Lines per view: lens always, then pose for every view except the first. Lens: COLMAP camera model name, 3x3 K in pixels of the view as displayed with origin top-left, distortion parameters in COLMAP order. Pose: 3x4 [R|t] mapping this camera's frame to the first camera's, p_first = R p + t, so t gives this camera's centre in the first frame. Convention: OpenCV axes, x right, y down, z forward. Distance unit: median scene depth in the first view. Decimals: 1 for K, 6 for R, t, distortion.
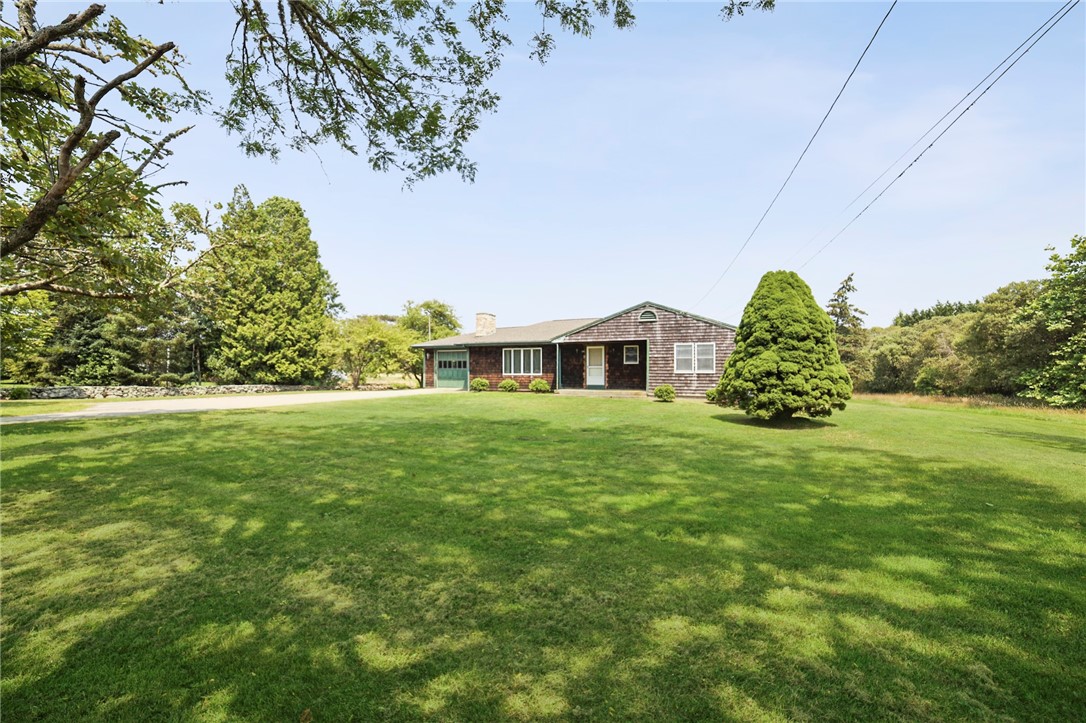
lens RADIAL K [[498.4, 0, 543.4], [0, 498.4, 374.6], [0, 0, 1]] dist [-0.000853, -0.000010]
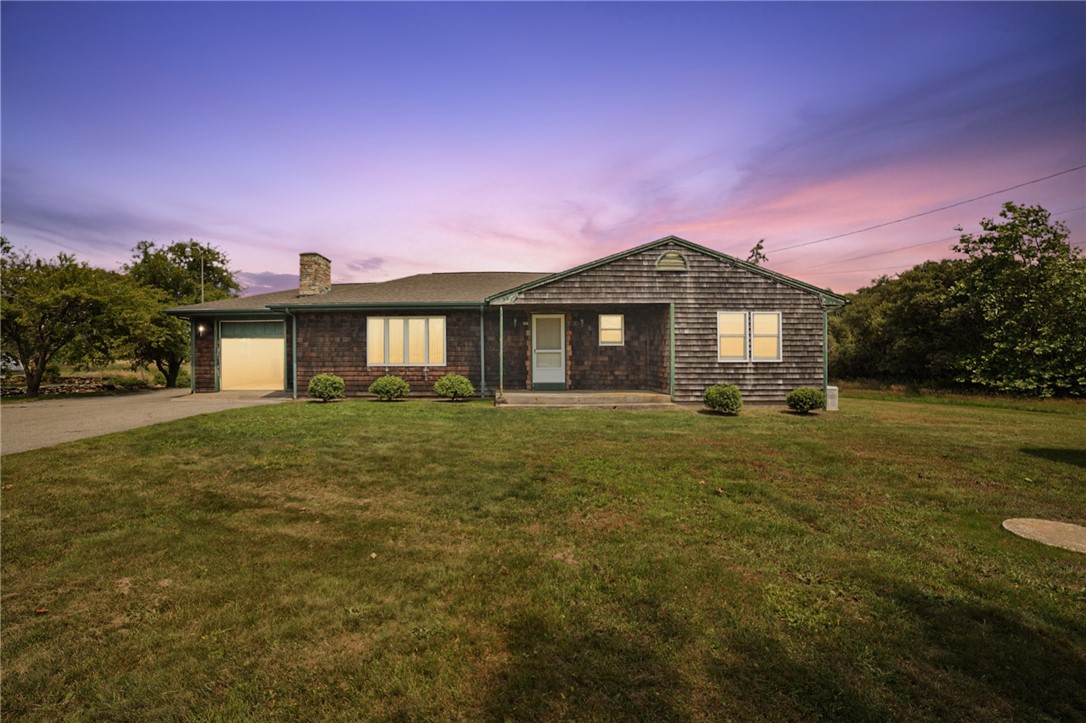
lens RADIAL K [[495.5, 0, 502.2], [0, 495.5, 367.1], [0, 0, 1]] dist [-0.089903, 0.034274]
pose [[0.918621, -0.016681, 0.394788, -0.170081], [0.007269, 0.999653, 0.025324, -0.011434], [-0.395074, -0.020393, 0.918423, 0.500334]]
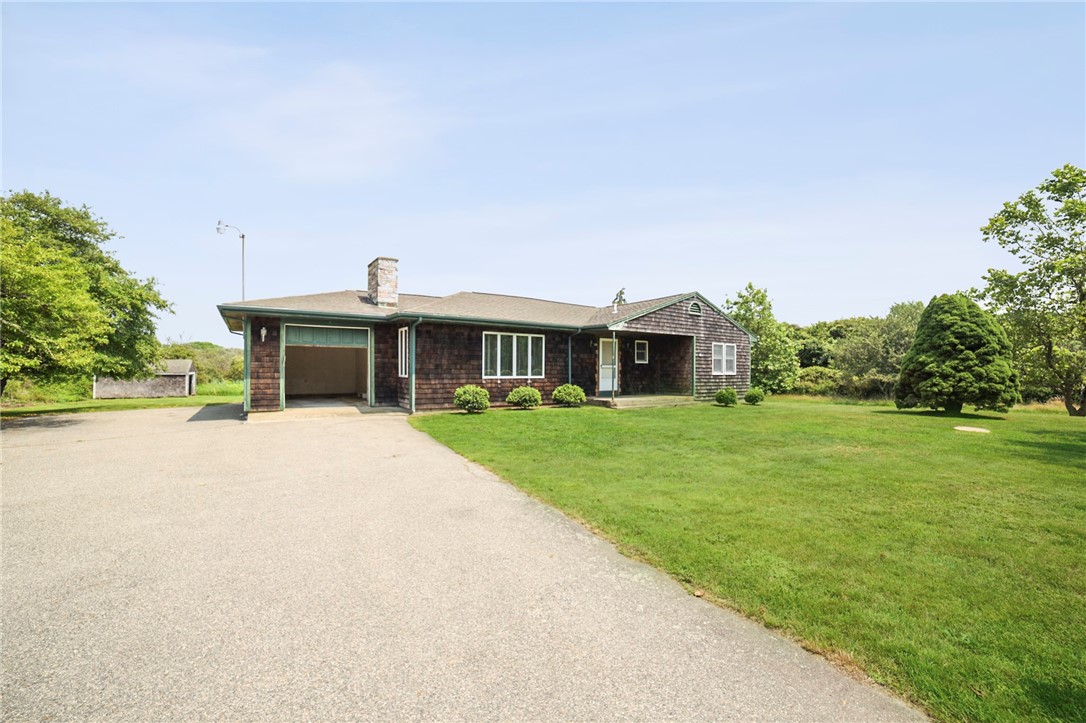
lens RADIAL K [[498.4, 0, 543.4], [0, 498.4, 374.6], [0, 0, 1]] dist [-0.000853, -0.000010]
pose [[0.461505, -0.004625, 0.887126, -0.606302], [0.000323, 0.999987, 0.005045, -0.006759], [-0.887138, -0.002042, 0.461500, 0.743060]]
